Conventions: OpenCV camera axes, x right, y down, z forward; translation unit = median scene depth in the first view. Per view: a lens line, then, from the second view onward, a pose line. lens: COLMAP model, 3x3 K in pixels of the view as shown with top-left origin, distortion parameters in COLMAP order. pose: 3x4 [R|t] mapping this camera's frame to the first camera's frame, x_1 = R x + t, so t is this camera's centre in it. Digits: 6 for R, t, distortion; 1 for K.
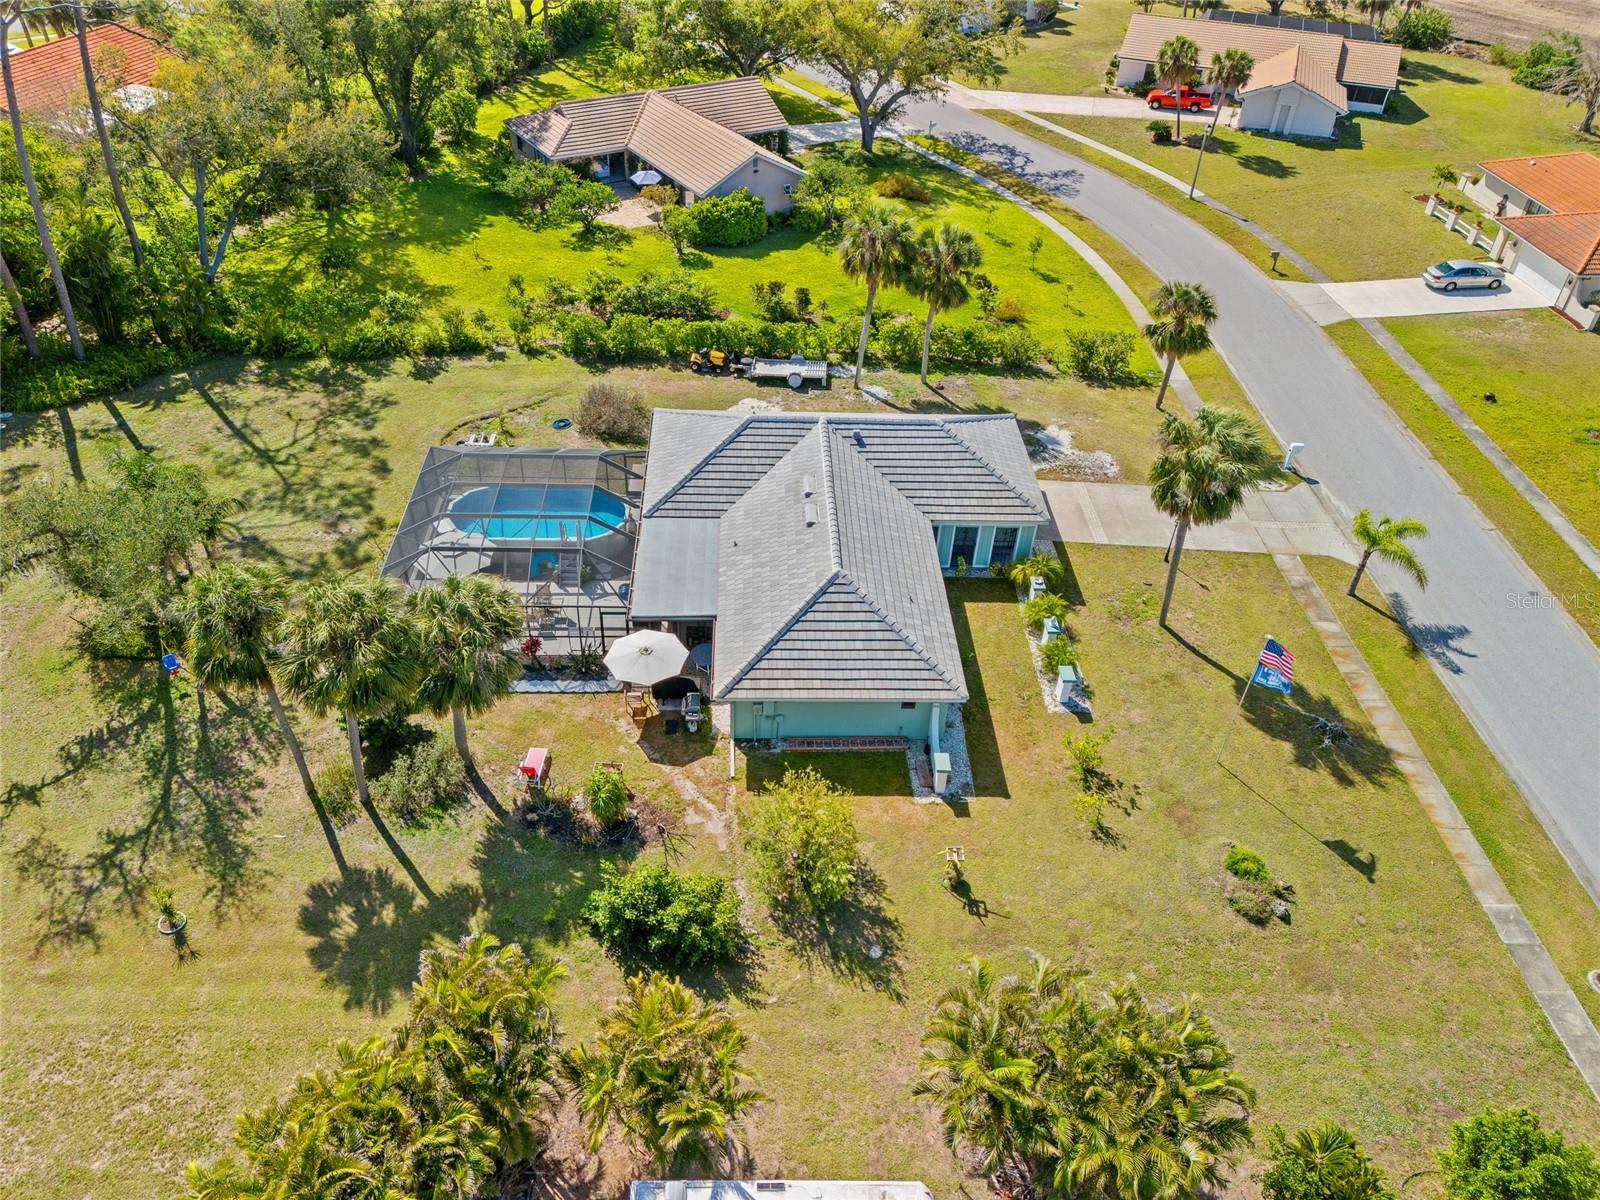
lens RADIAL K [[1183.0, 0, 821.8], [0, 1183.0, 599.6], [0, 0, 1]] dist [0.028682, -0.036545]
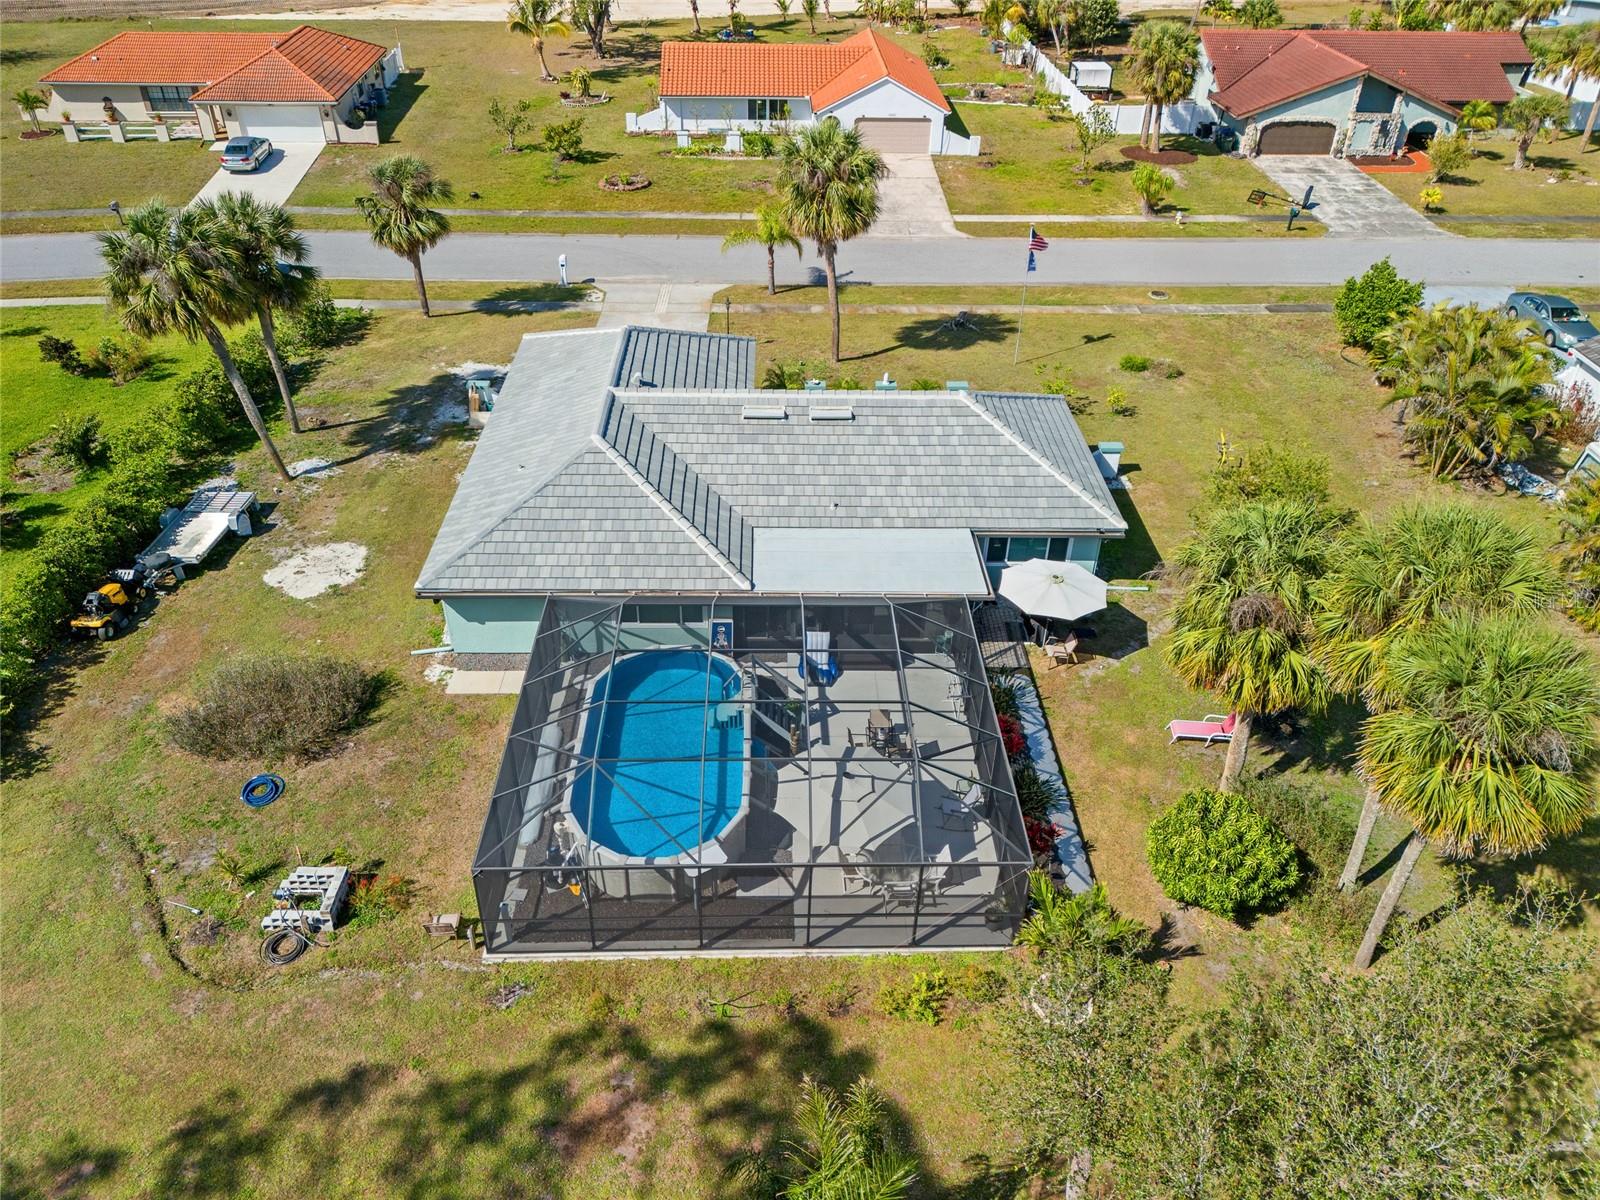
lens RADIAL K [[1152.5, 0, 800.0], [0, 1152.5, 600.0], [0, 0, 1]] dist [0.019666, -0.006735]
pose [[0.027563, -0.611301, 0.790918, -0.499990], [0.606561, 0.639136, 0.472851, -0.266261], [-0.794559, 0.466707, 0.388408, 0.566055]]
